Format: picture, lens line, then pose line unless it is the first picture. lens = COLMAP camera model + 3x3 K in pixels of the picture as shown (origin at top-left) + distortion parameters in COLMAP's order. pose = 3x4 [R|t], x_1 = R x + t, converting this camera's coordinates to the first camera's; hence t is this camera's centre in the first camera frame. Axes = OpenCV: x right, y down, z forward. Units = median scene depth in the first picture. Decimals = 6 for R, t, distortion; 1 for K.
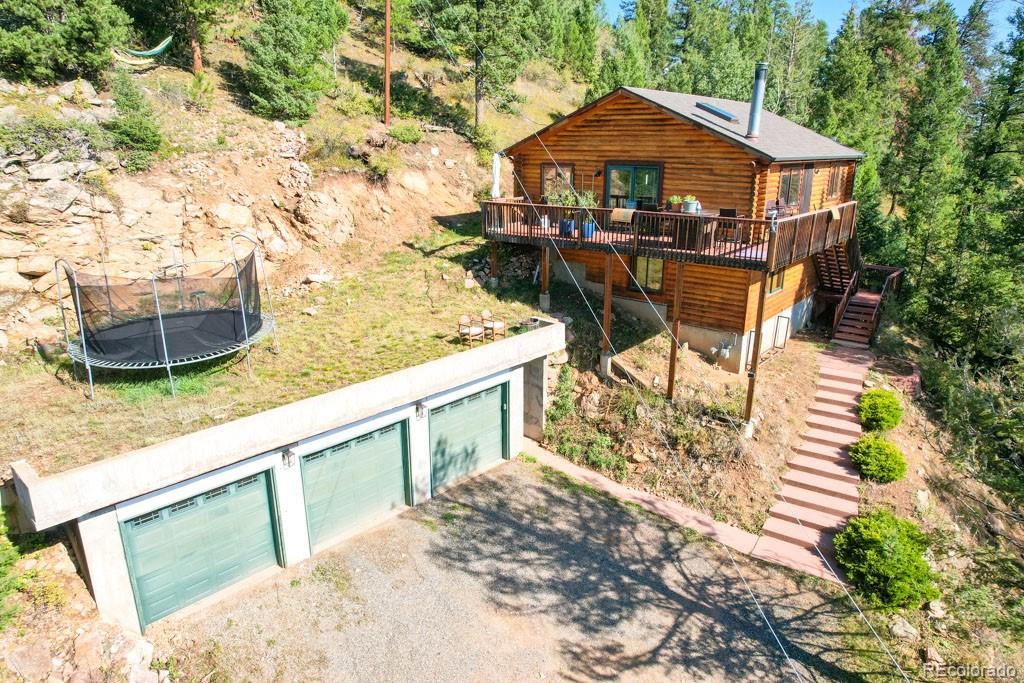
lens RADIAL K [[646.0, 0, 514.9], [0, 646.0, 344.2], [0, 0, 1]] dist [-0.029714, 0.022514]
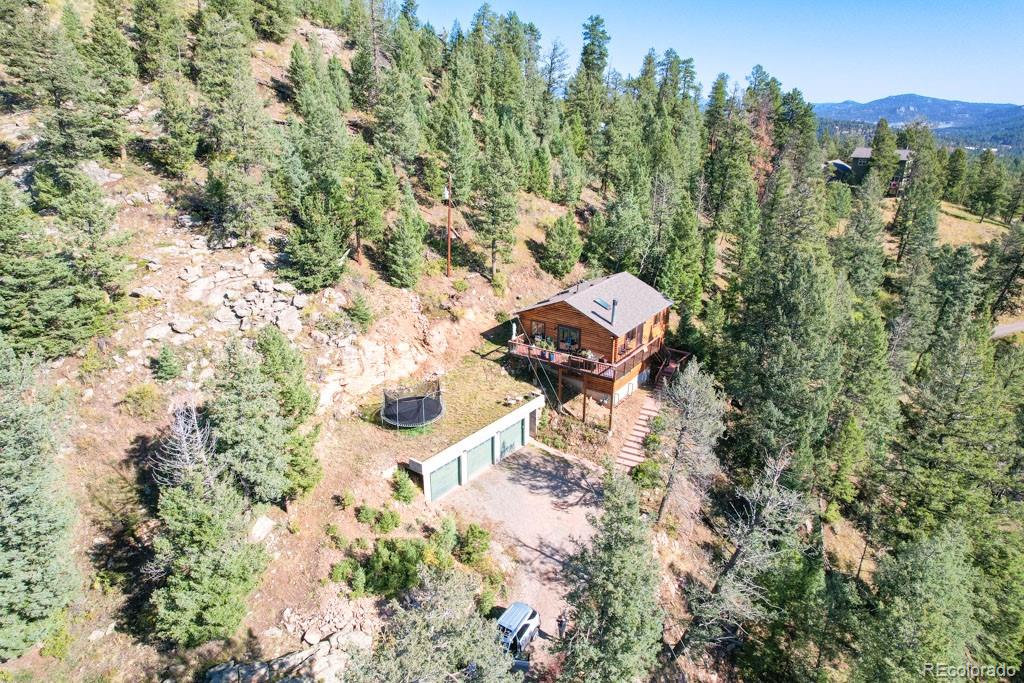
lens RADIAL K [[646.0, 0, 510.9], [0, 646.0, 342.9], [0, 0, 1]] dist [-0.029714, 0.022514]
pose [[0.995801, -0.030324, 0.086373, -0.284699], [0.022708, 0.995877, 0.087829, -0.480660], [-0.088680, -0.085499, 0.992384, -1.610904]]
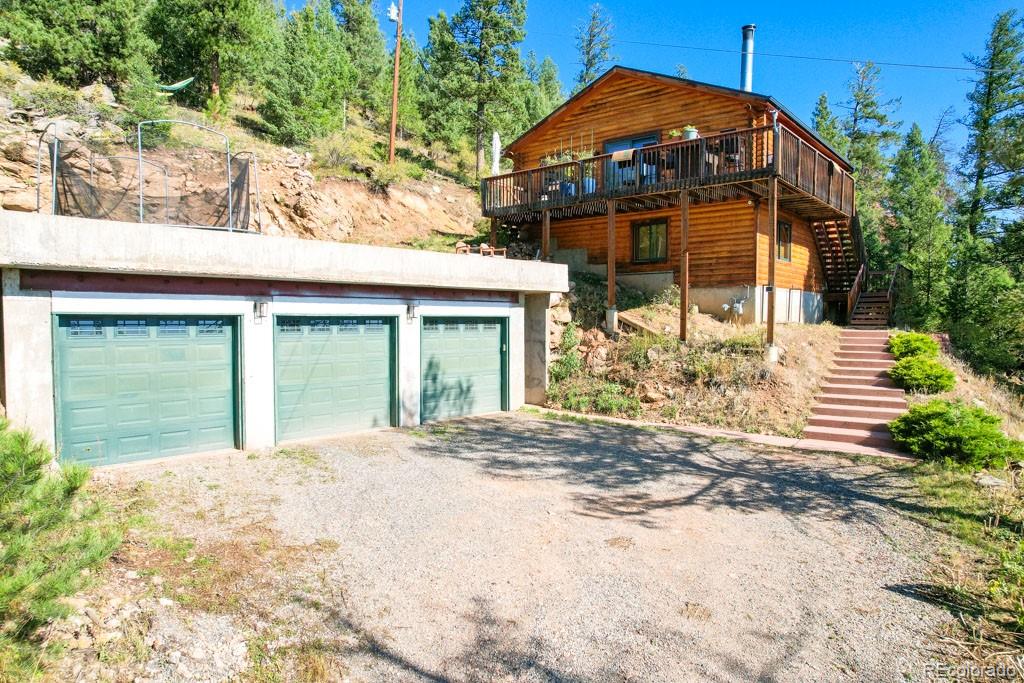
lens RADIAL K [[646.0, 0, 514.7], [0, 646.0, 341.8], [0, 0, 1]] dist [-0.029714, 0.022514]
pose [[0.999999, -0.001114, 0.001242, -0.001435], [0.001399, 0.965340, -0.260991, 0.317226], [-0.000908, 0.260992, 0.965341, 0.109020]]
